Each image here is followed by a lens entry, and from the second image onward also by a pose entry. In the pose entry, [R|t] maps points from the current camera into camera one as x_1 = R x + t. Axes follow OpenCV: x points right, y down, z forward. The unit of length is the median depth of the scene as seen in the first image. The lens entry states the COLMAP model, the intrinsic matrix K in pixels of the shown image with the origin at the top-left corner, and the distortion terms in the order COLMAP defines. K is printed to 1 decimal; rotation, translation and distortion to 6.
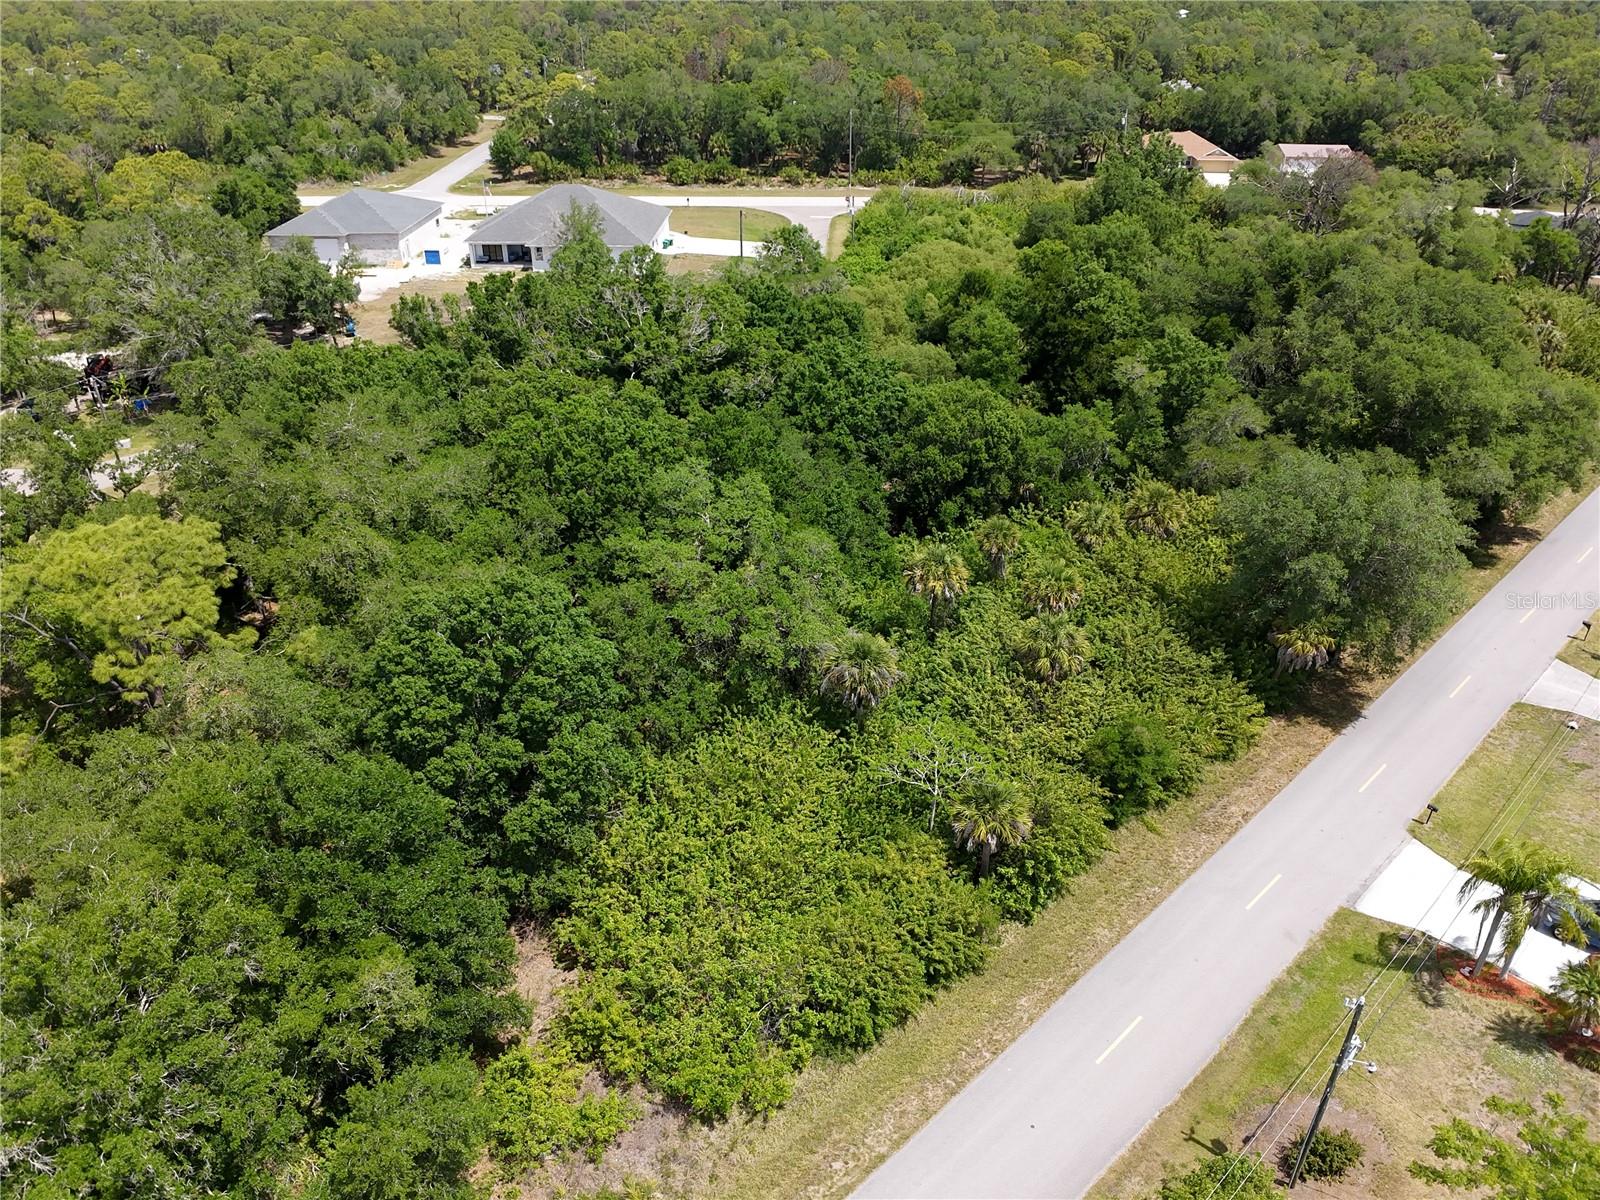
lens RADIAL K [[1180.0, 0, 803.9], [0, 1180.0, 599.6], [0, 0, 1]] dist [-0.022281, -0.024884]
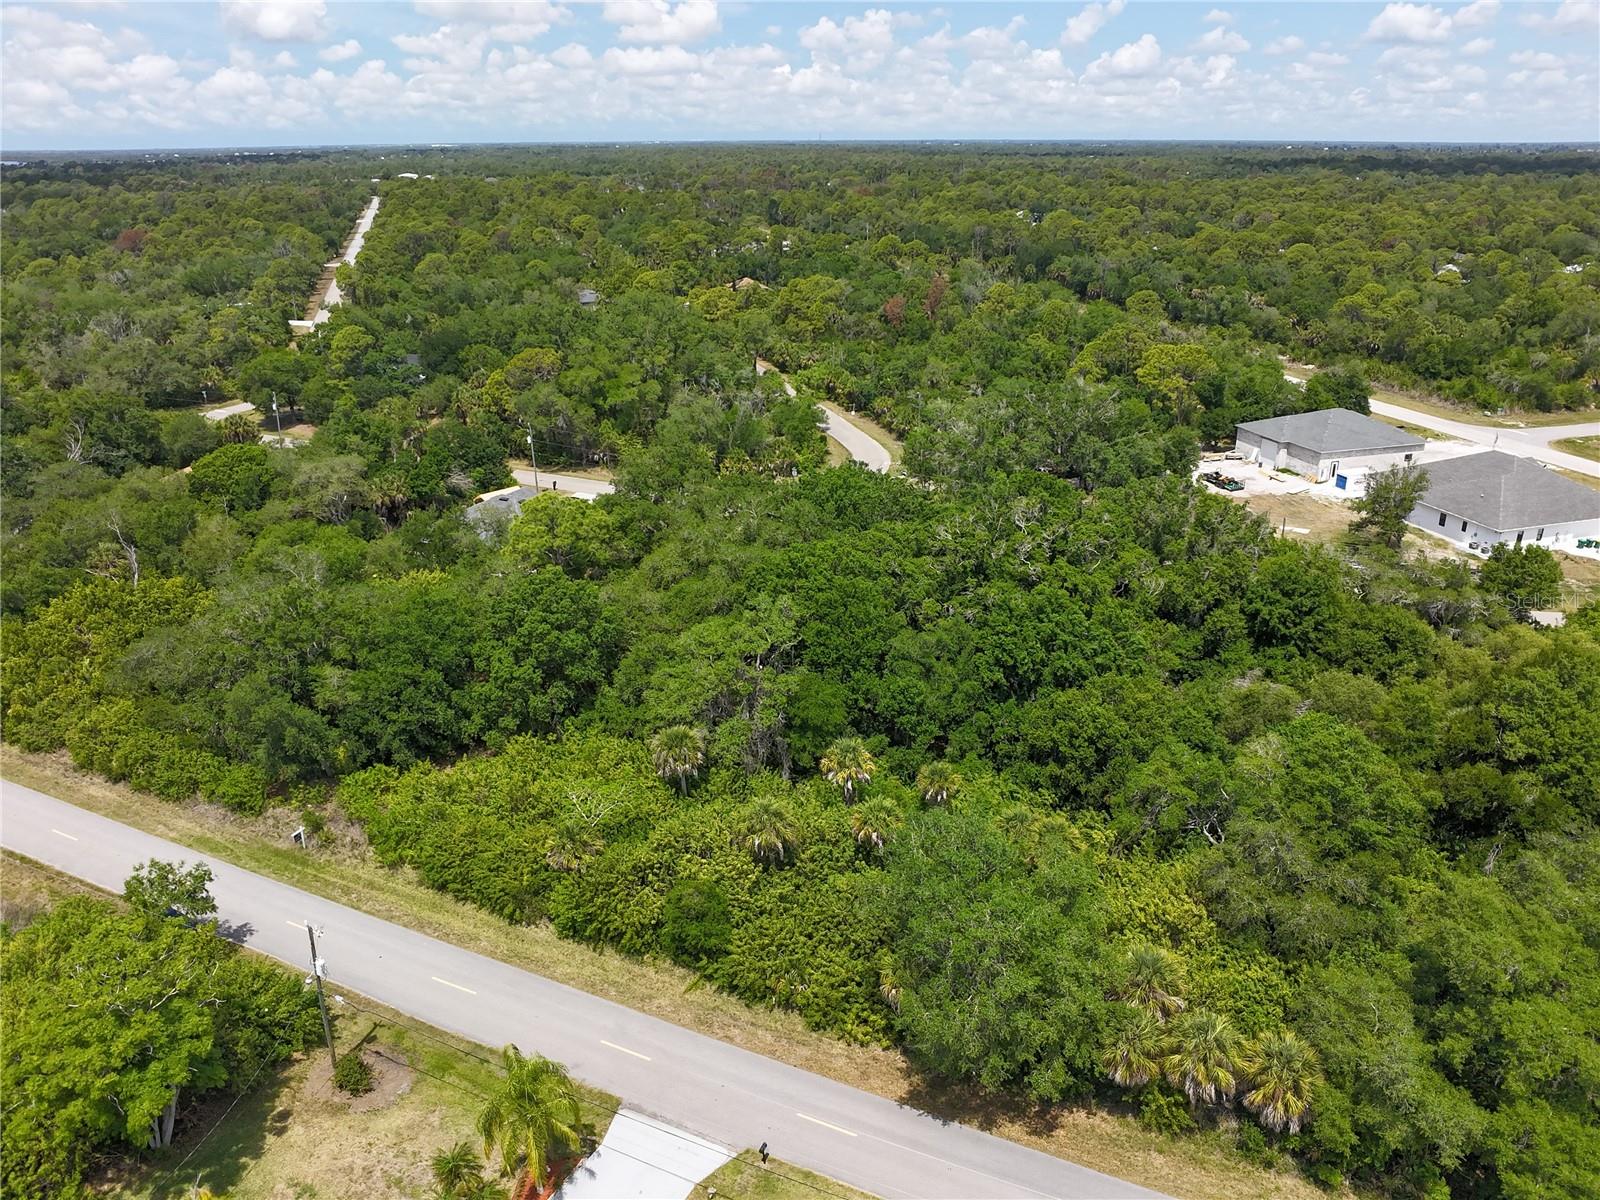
lens RADIAL K [[1180.0, 0, 803.9], [0, 1180.0, 599.6], [0, 0, 1]] dist [-0.022281, -0.024884]
pose [[0.340120, 0.343958, -0.875221, 0.912463], [-0.461926, 0.871793, 0.163101, -0.286526], [0.819111, 0.348814, 0.455397, 0.315442]]
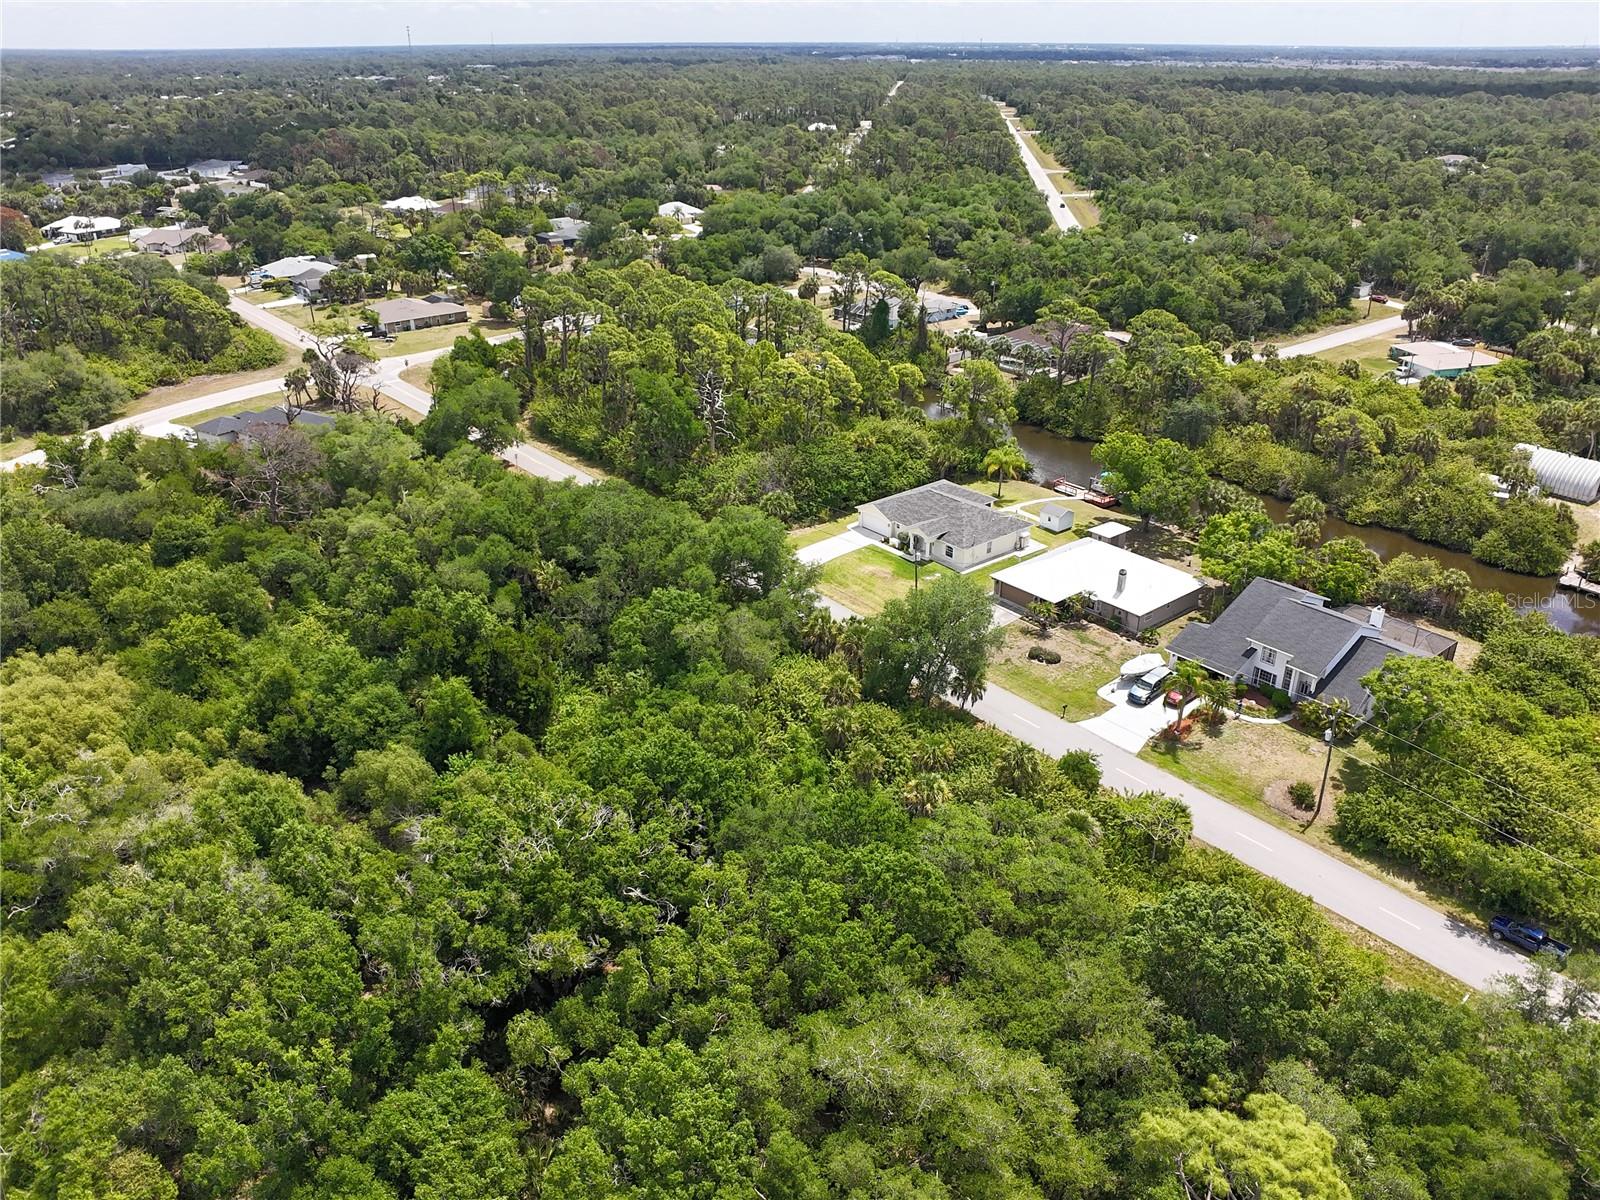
lens RADIAL K [[1180.0, 0, 803.9], [0, 1180.0, 599.6], [0, 0, 1]] dist [-0.022281, -0.024884]
pose [[0.075962, -0.429016, 0.900097, -0.849552], [0.494146, 0.800254, 0.339725, -0.609021], [-0.866054, 0.418973, 0.272786, 0.566964]]
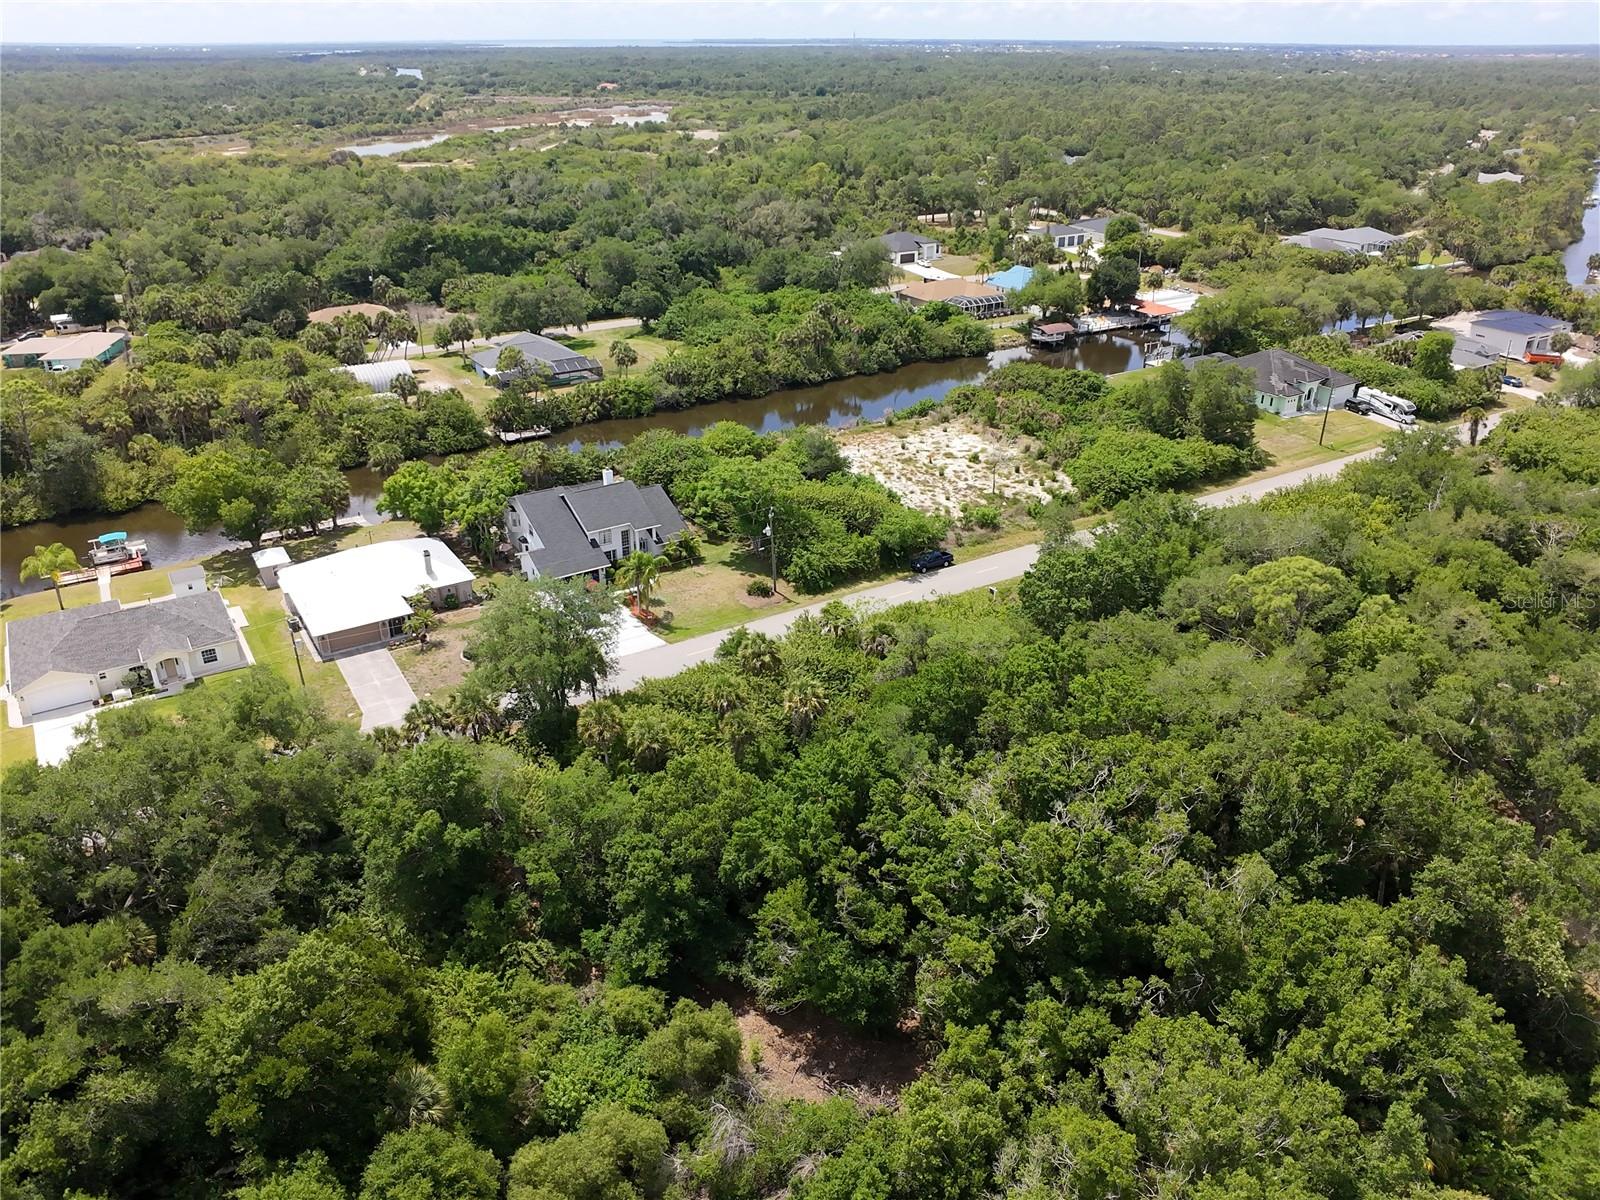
lens RADIAL K [[1180.0, 0, 803.9], [0, 1180.0, 599.6], [0, 0, 1]] dist [-0.022281, -0.024884]
pose [[-0.980496, -0.086061, 0.176694, -0.105583], [0.096642, 0.571715, 0.814741, -1.041482], [-0.171136, 0.815926, -0.552247, 1.423460]]
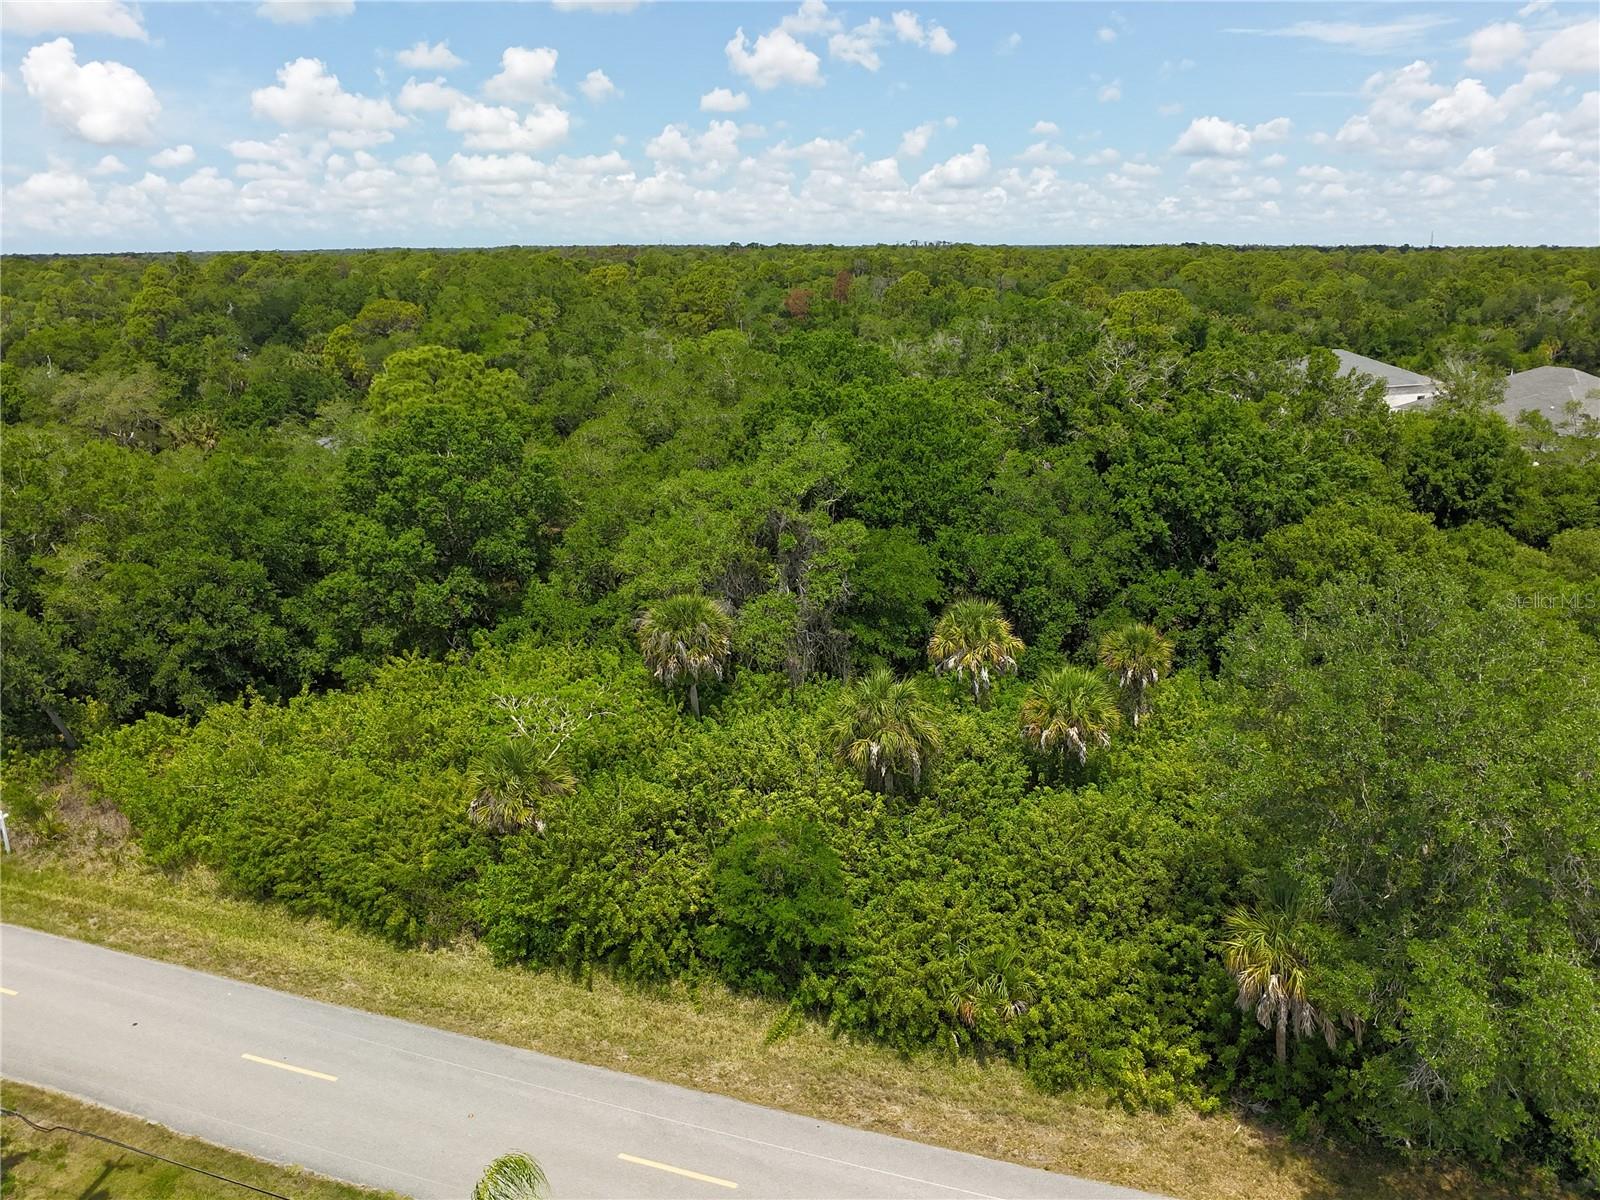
lens RADIAL K [[1180.0, 0, 803.9], [0, 1180.0, 599.6], [0, 0, 1]] dist [-0.022281, -0.024884]
pose [[0.458753, 0.255642, -0.850995, 0.558565], [-0.436310, 0.899119, 0.034893, -0.021292], [0.774066, 0.355291, 0.524013, 0.463242]]
